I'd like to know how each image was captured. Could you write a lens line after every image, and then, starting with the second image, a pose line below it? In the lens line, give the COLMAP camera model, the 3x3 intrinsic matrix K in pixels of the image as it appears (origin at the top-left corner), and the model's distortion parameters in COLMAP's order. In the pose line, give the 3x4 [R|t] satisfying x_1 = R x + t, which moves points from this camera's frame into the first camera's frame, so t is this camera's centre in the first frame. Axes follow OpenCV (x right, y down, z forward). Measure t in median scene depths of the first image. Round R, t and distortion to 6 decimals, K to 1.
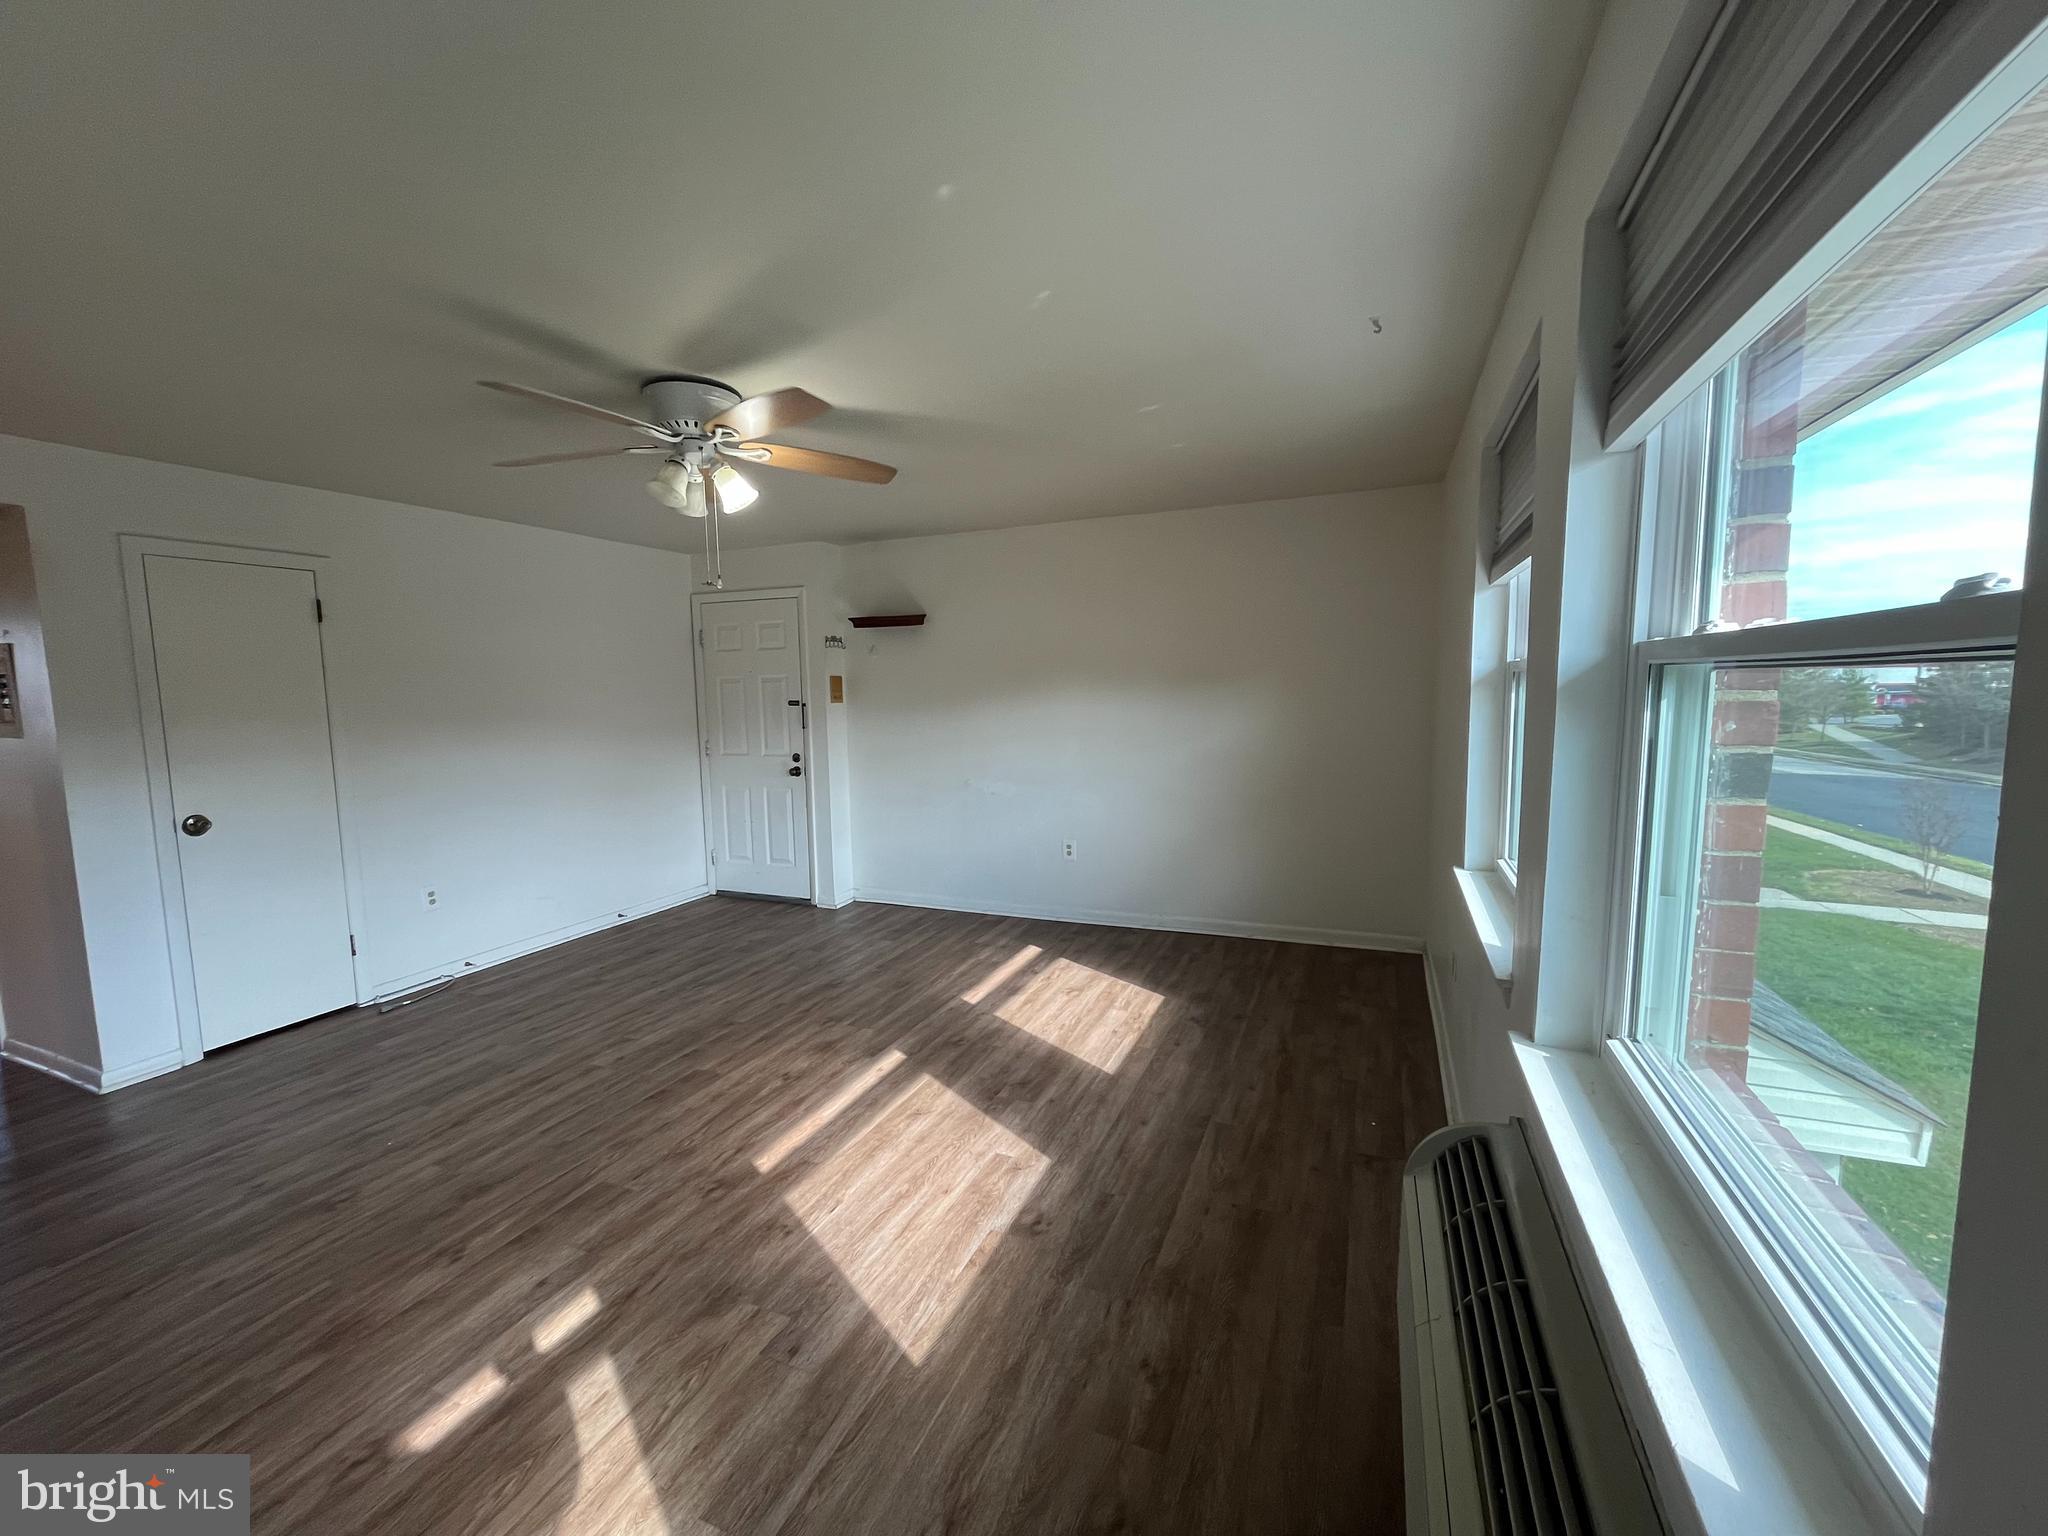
lens RADIAL K [[819.8, 0, 1027.7], [0, 819.8, 773.8], [0, 0, 1]] dist [-0.000201, -0.000120]
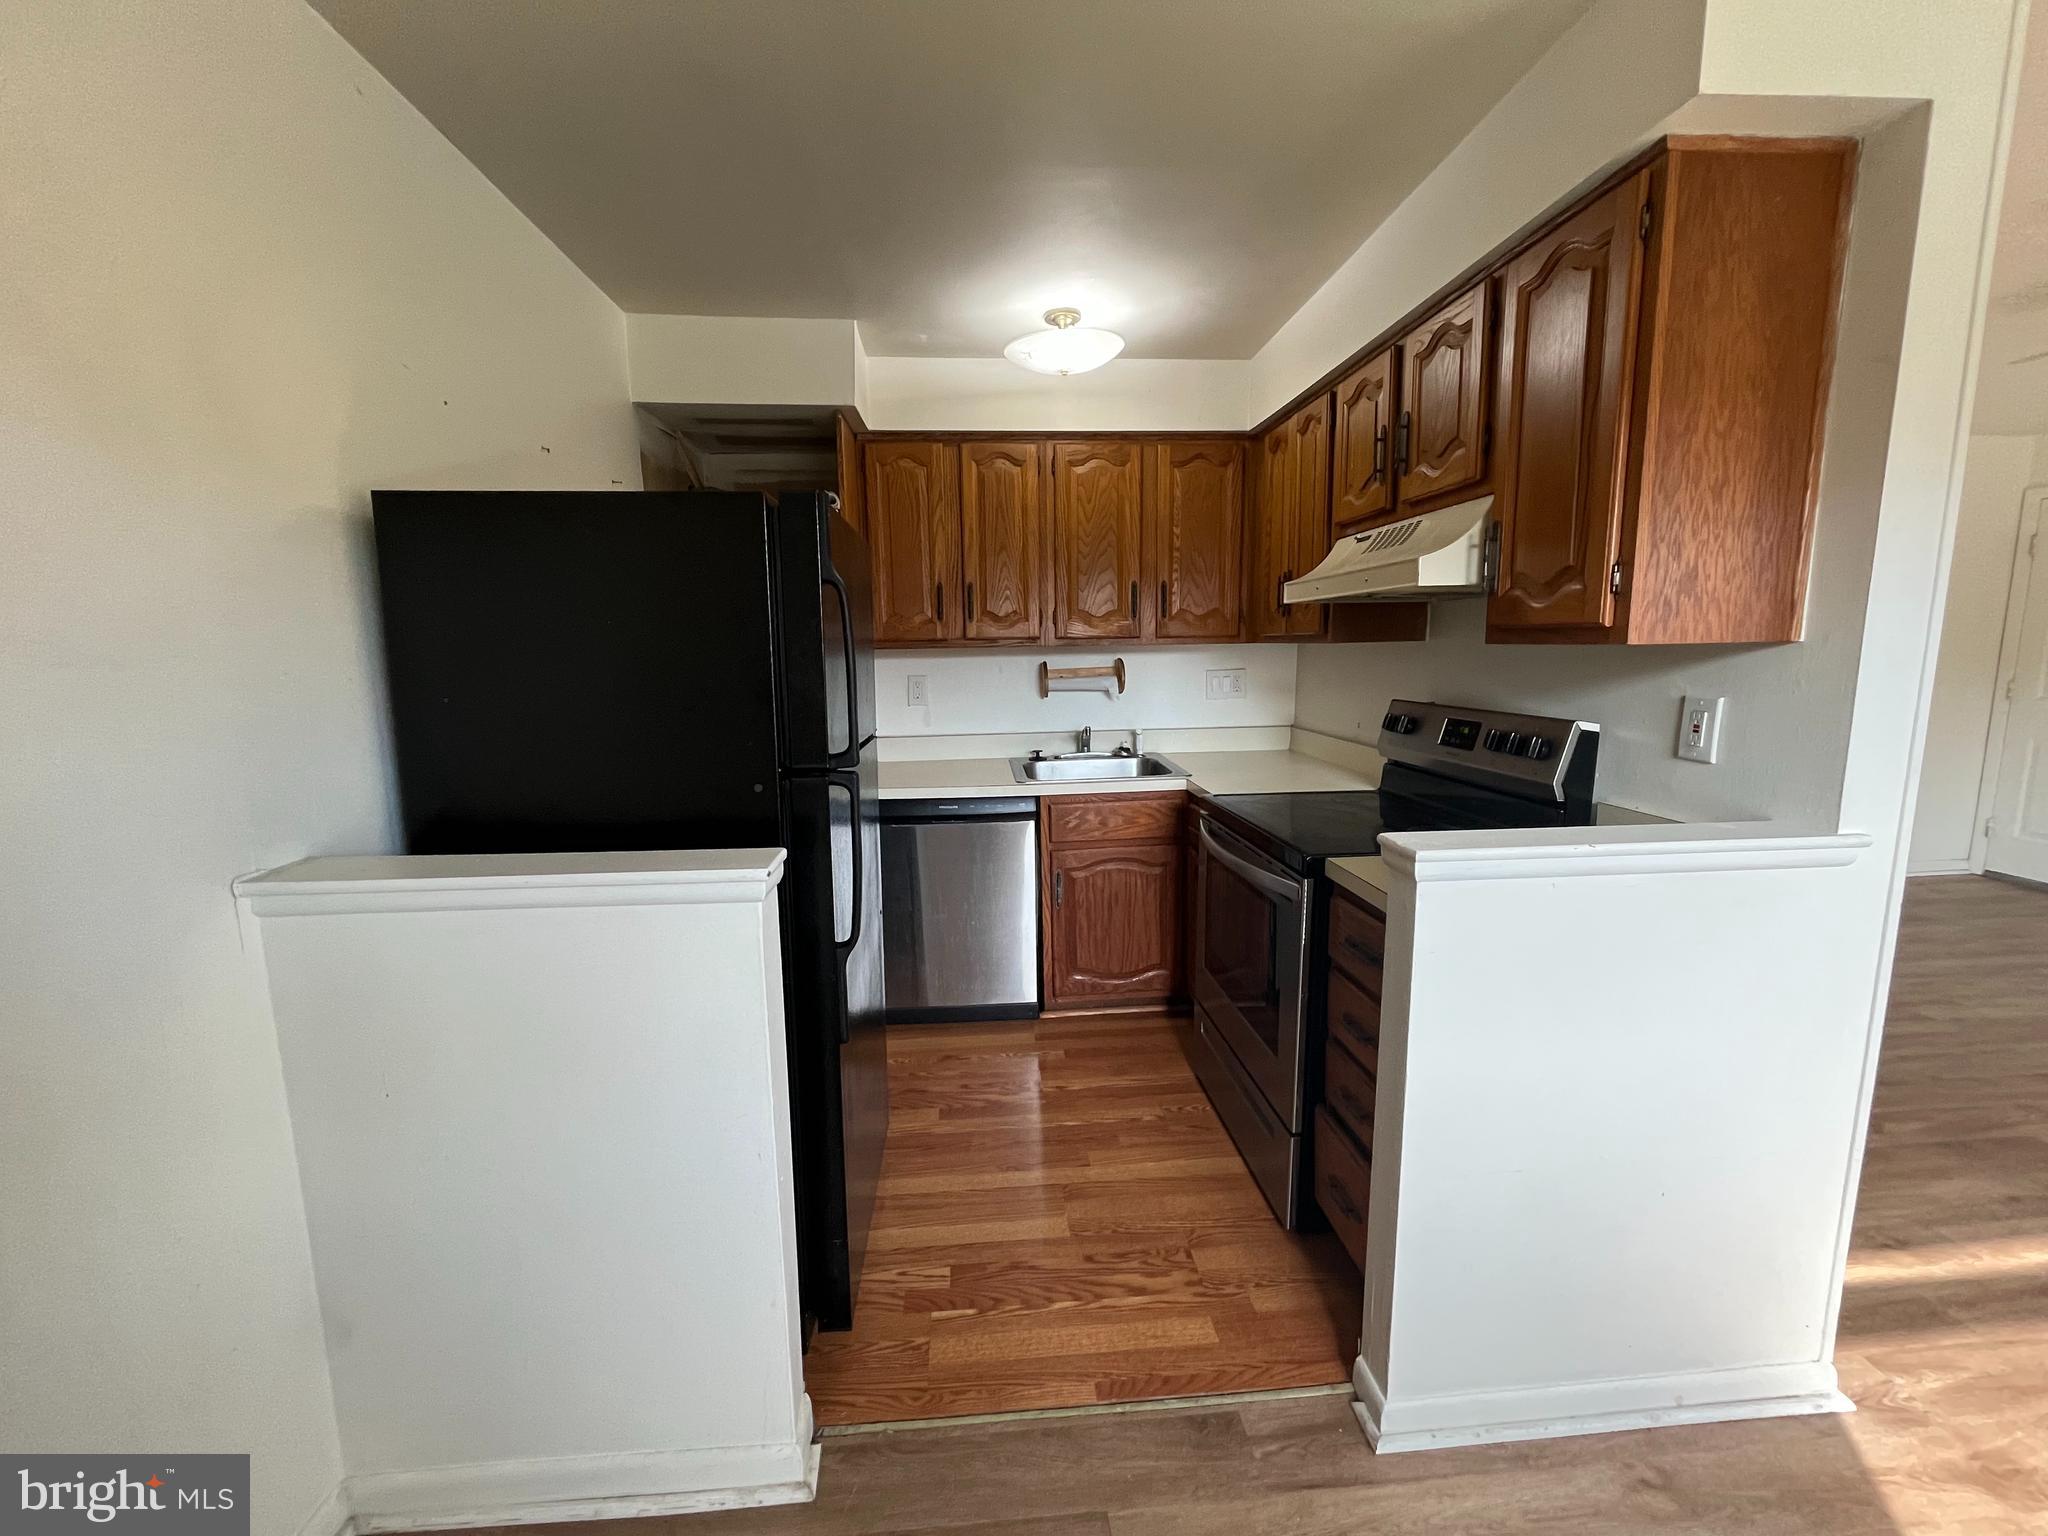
lens RADIAL K [[830.9, 0, 1032.8], [0, 830.9, 769.1], [0, 0, 1]] dist [0.000031, -0.000233]
pose [[0.456776, 0.141166, -0.878310, -0.189404], [-0.084485, 0.989750, 0.115140, 0.055569], [0.885561, 0.021611, 0.464020, -0.295840]]
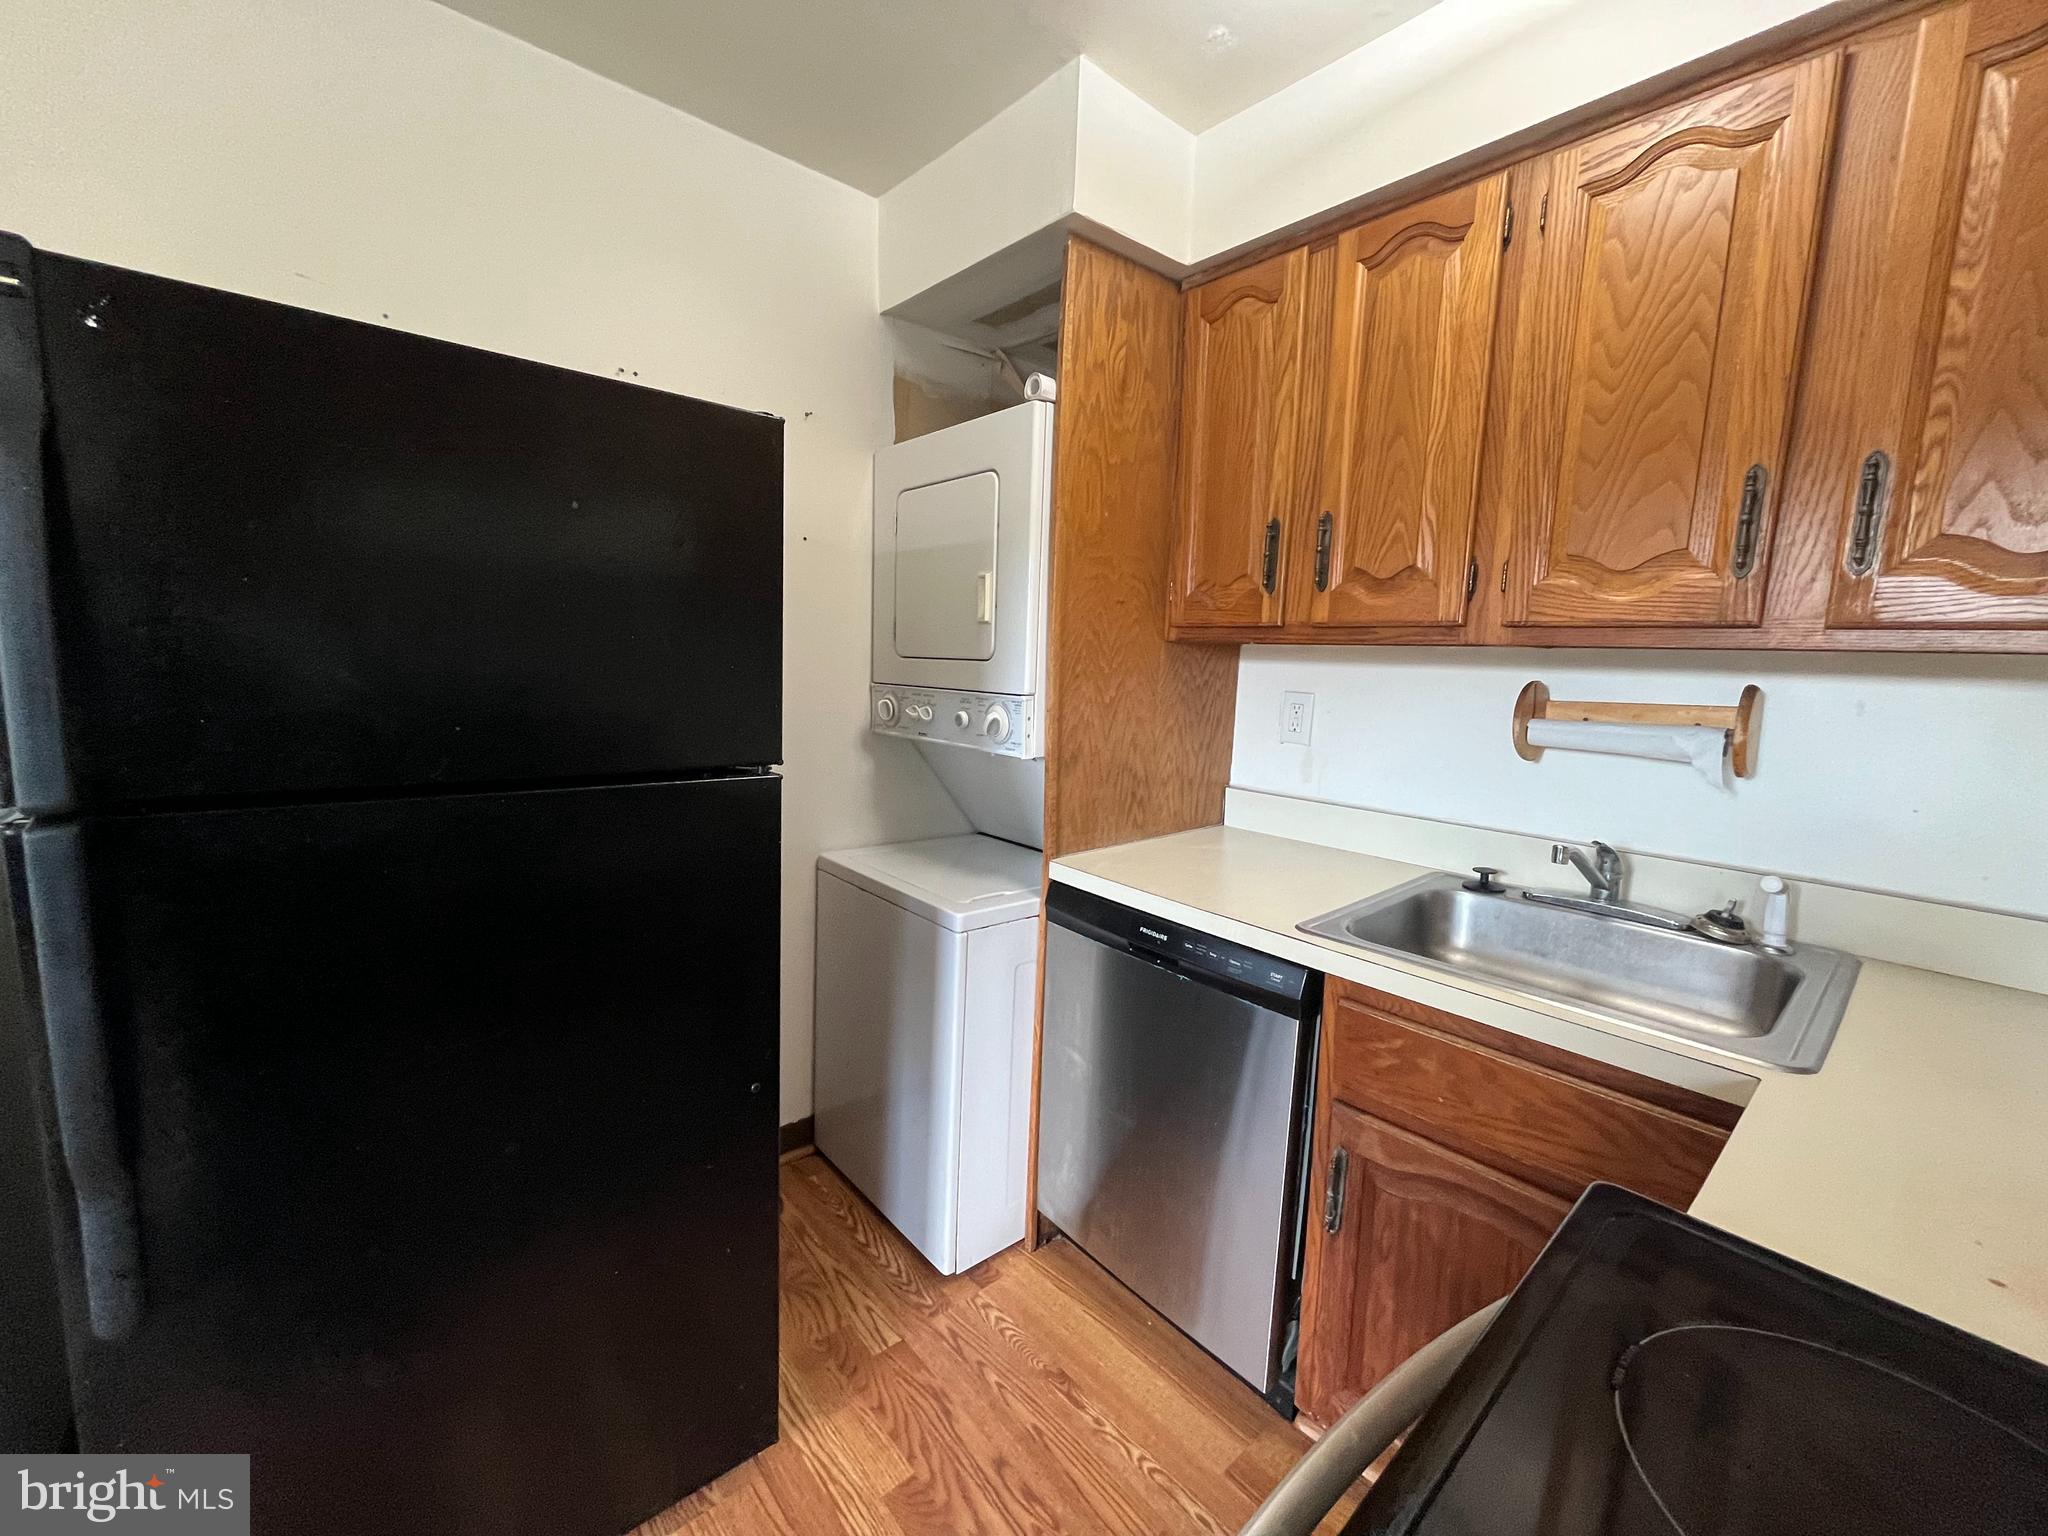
lens RADIAL K [[823.6, 0, 1028.0], [0, 823.6, 769.3], [0, 0, 1]] dist [-0.003453, -0.000613]
pose [[-0.442844, 0.126958, -0.887565, -0.532389], [-0.117401, 0.973190, 0.197782, 0.032796], [0.888879, 0.191788, -0.416066, 0.107306]]
